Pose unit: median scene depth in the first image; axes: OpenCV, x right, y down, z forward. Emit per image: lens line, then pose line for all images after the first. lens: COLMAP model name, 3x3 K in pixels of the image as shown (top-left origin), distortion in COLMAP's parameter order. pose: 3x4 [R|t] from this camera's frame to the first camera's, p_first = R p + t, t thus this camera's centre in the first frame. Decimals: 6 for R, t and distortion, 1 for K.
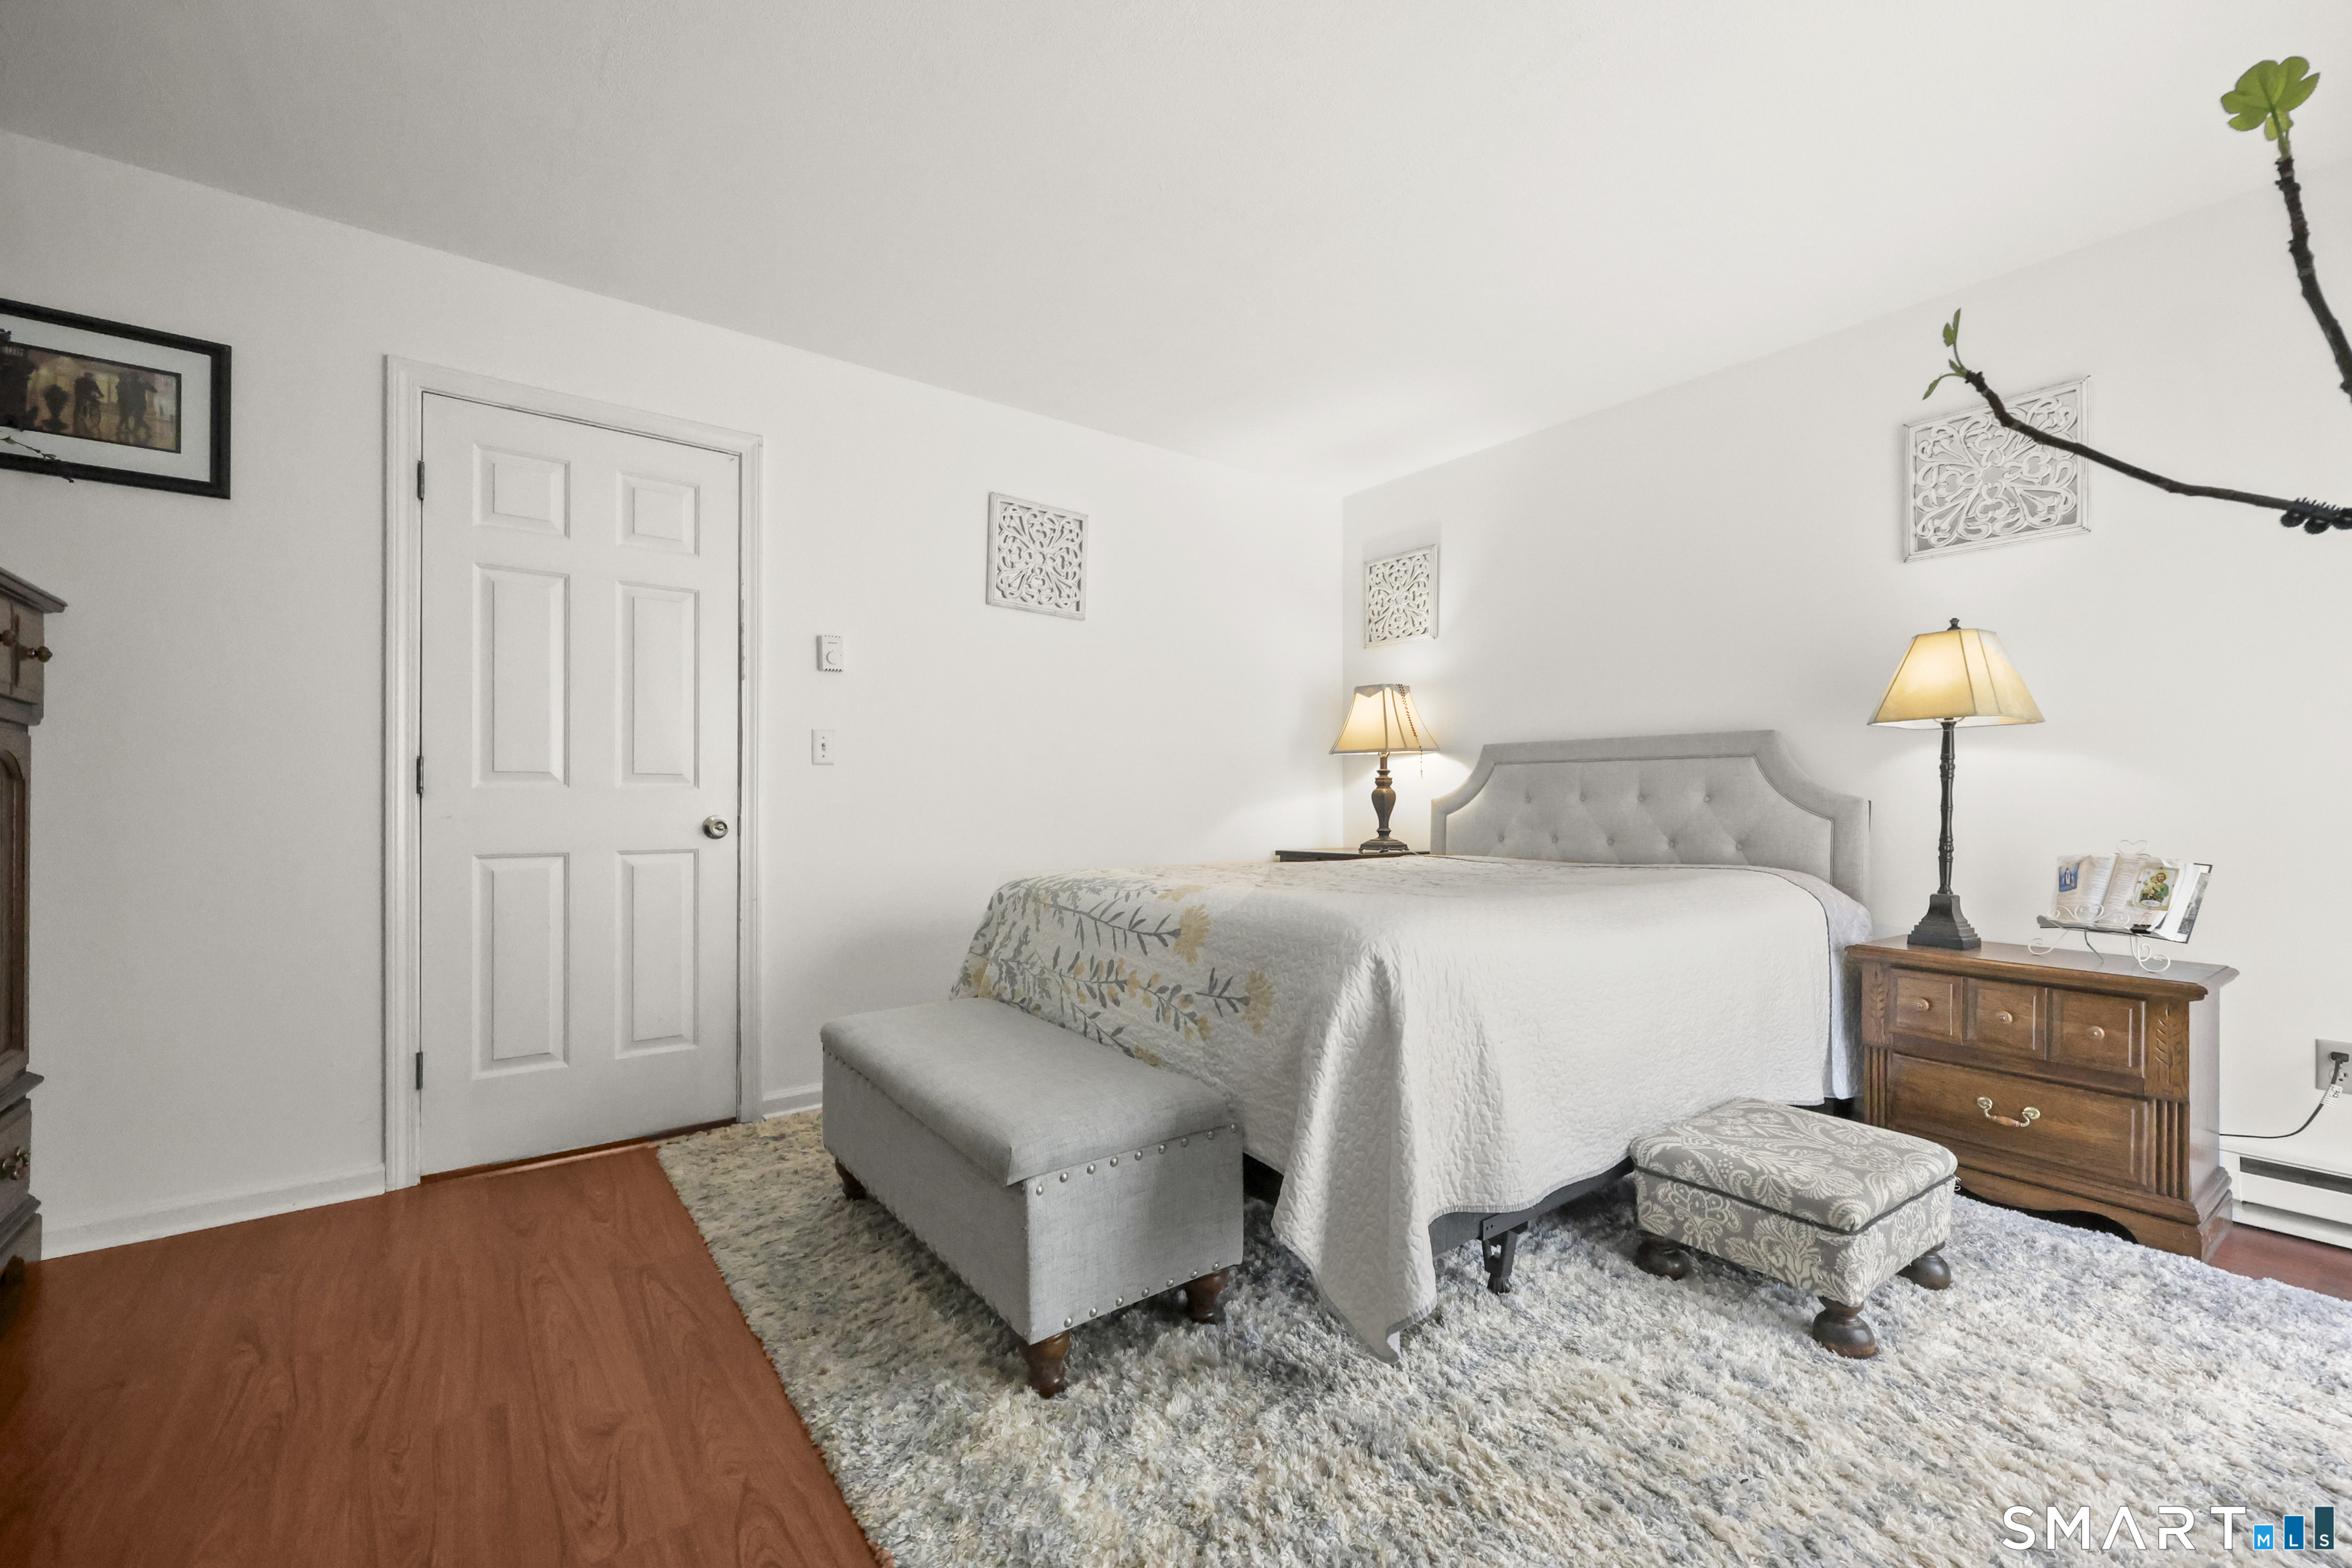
lens RADIAL K [[971.4, 0, 1185.7], [0, 971.4, 814.1], [0, 0, 1]] dist [0.001082, -0.000051]
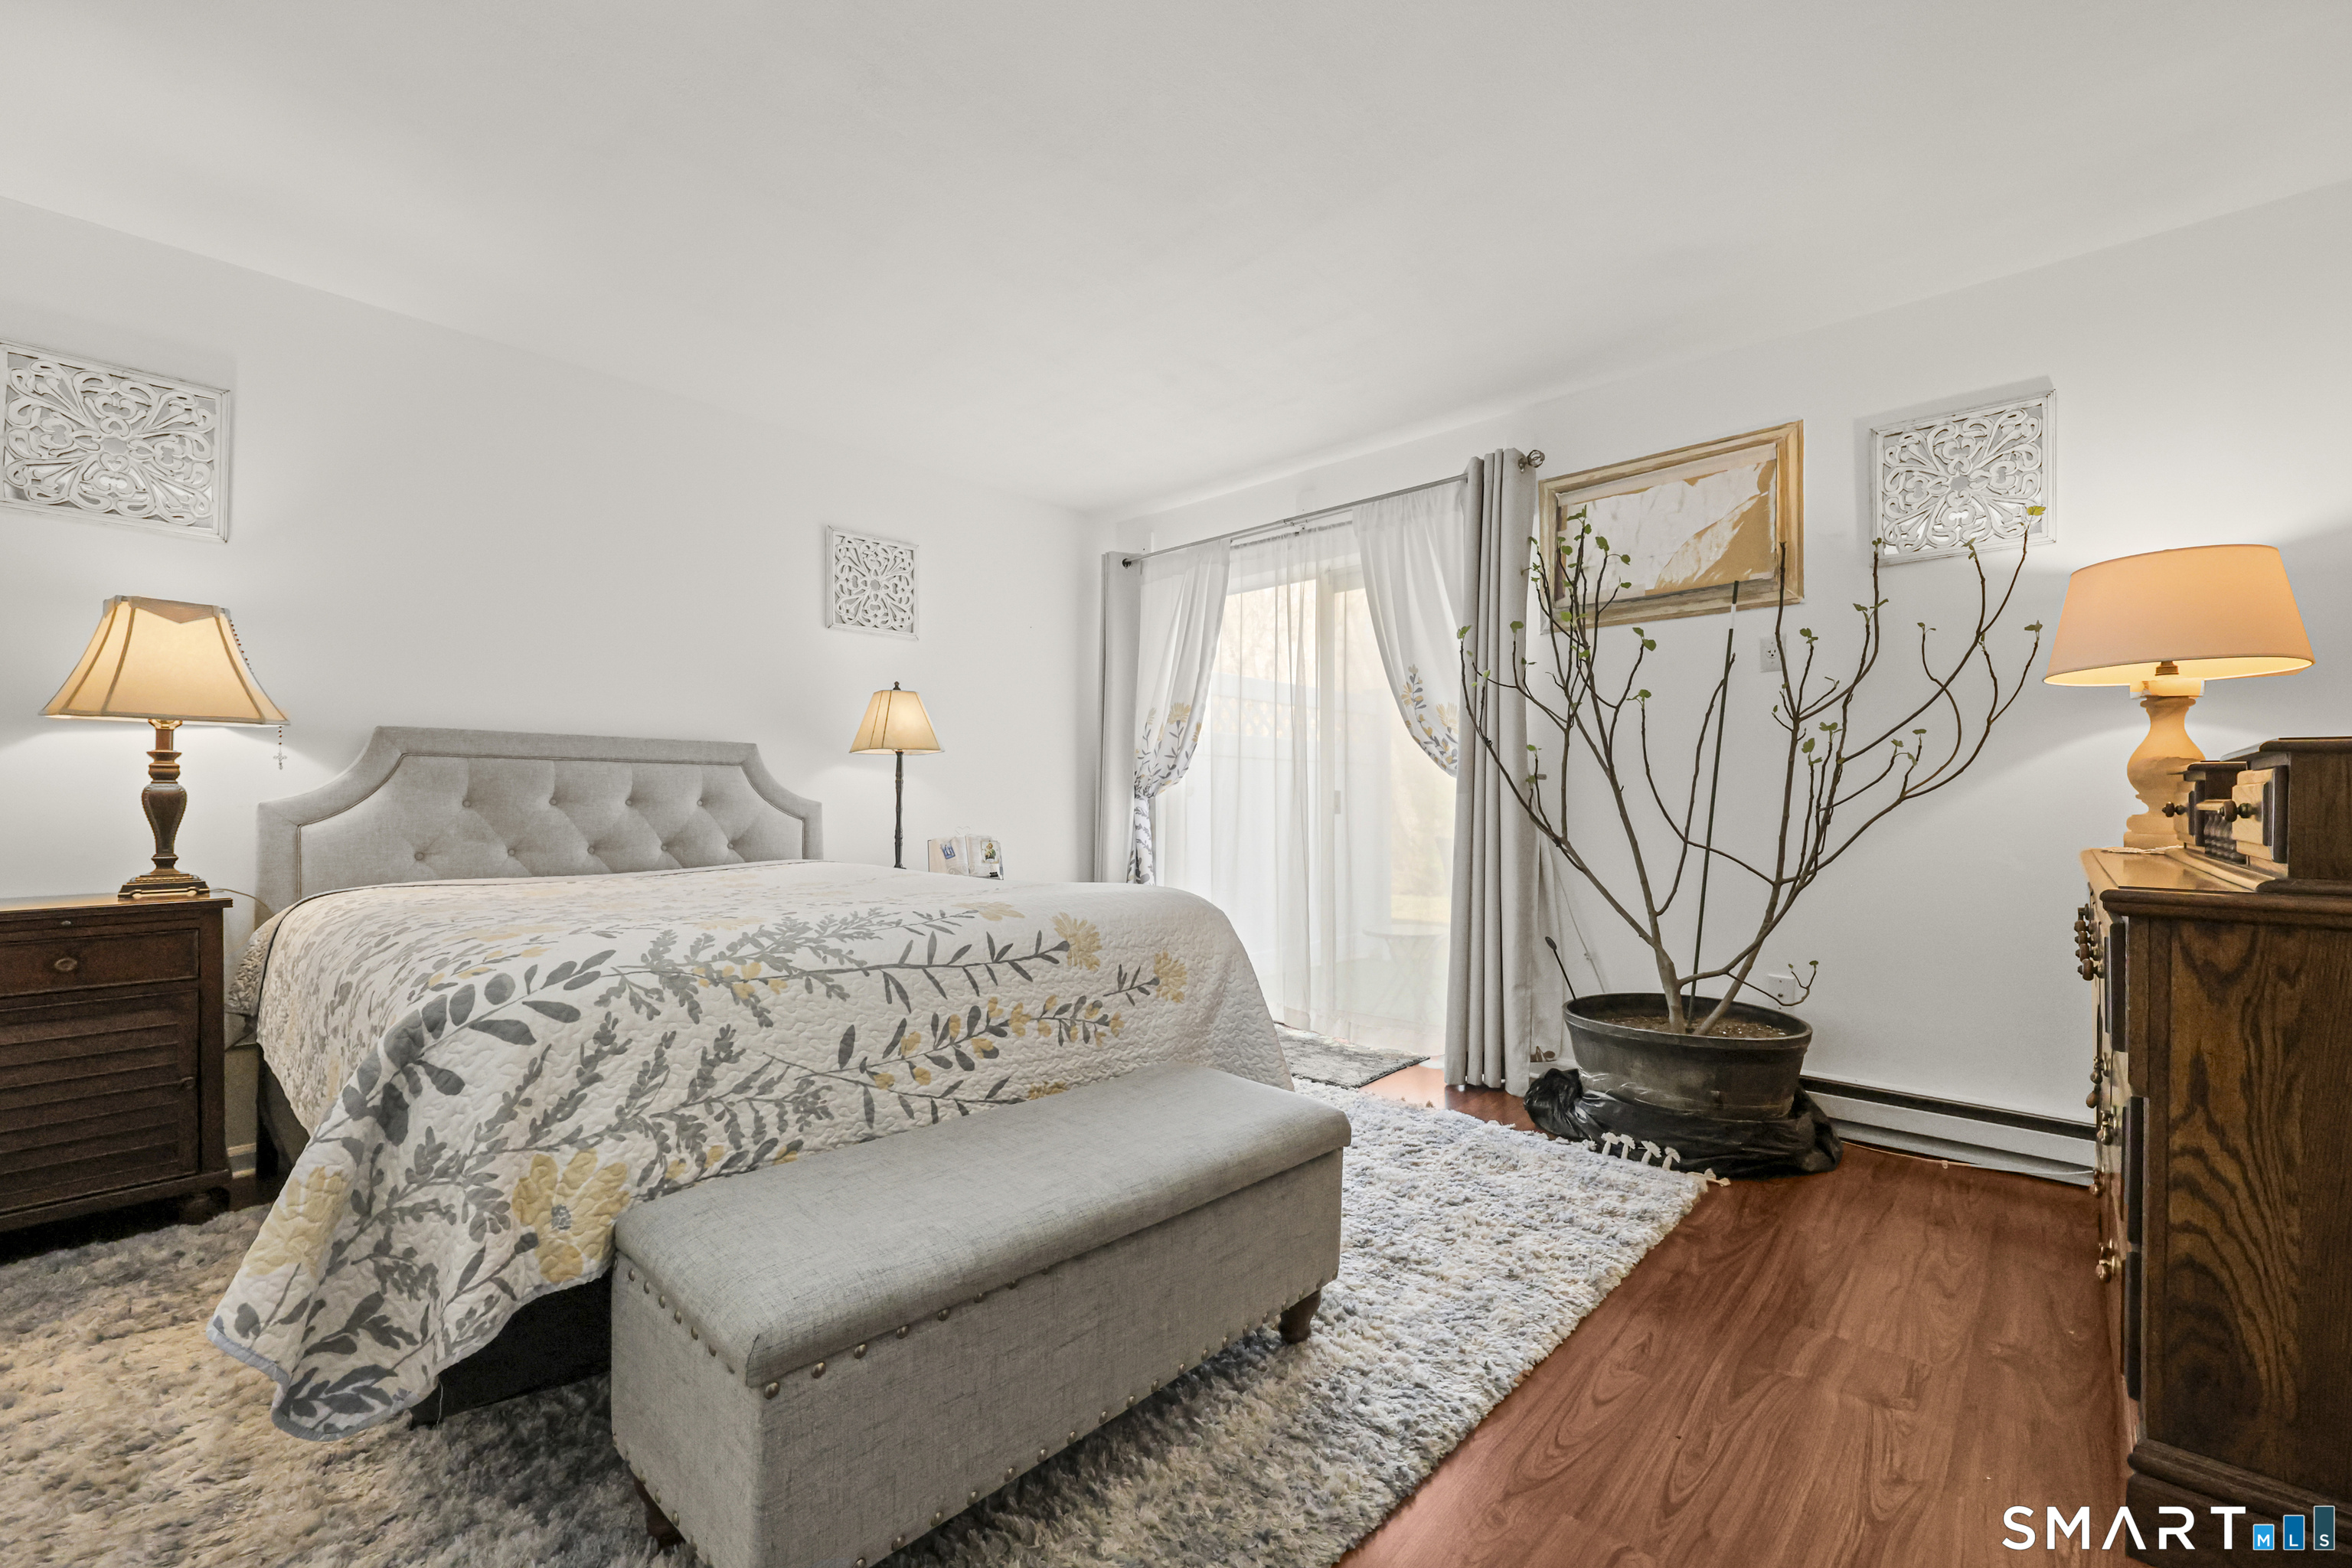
lens RADIAL K [[971.4, 0, 1185.7], [0, 971.4, 814.1], [0, 0, 1]] dist [0.001082, -0.000051]
pose [[-0.167556, -0.012334, 0.985785, -0.833844], [0.014332, 0.999786, 0.014945, -0.015686], [-0.985758, 0.016633, -0.167343, 0.904267]]
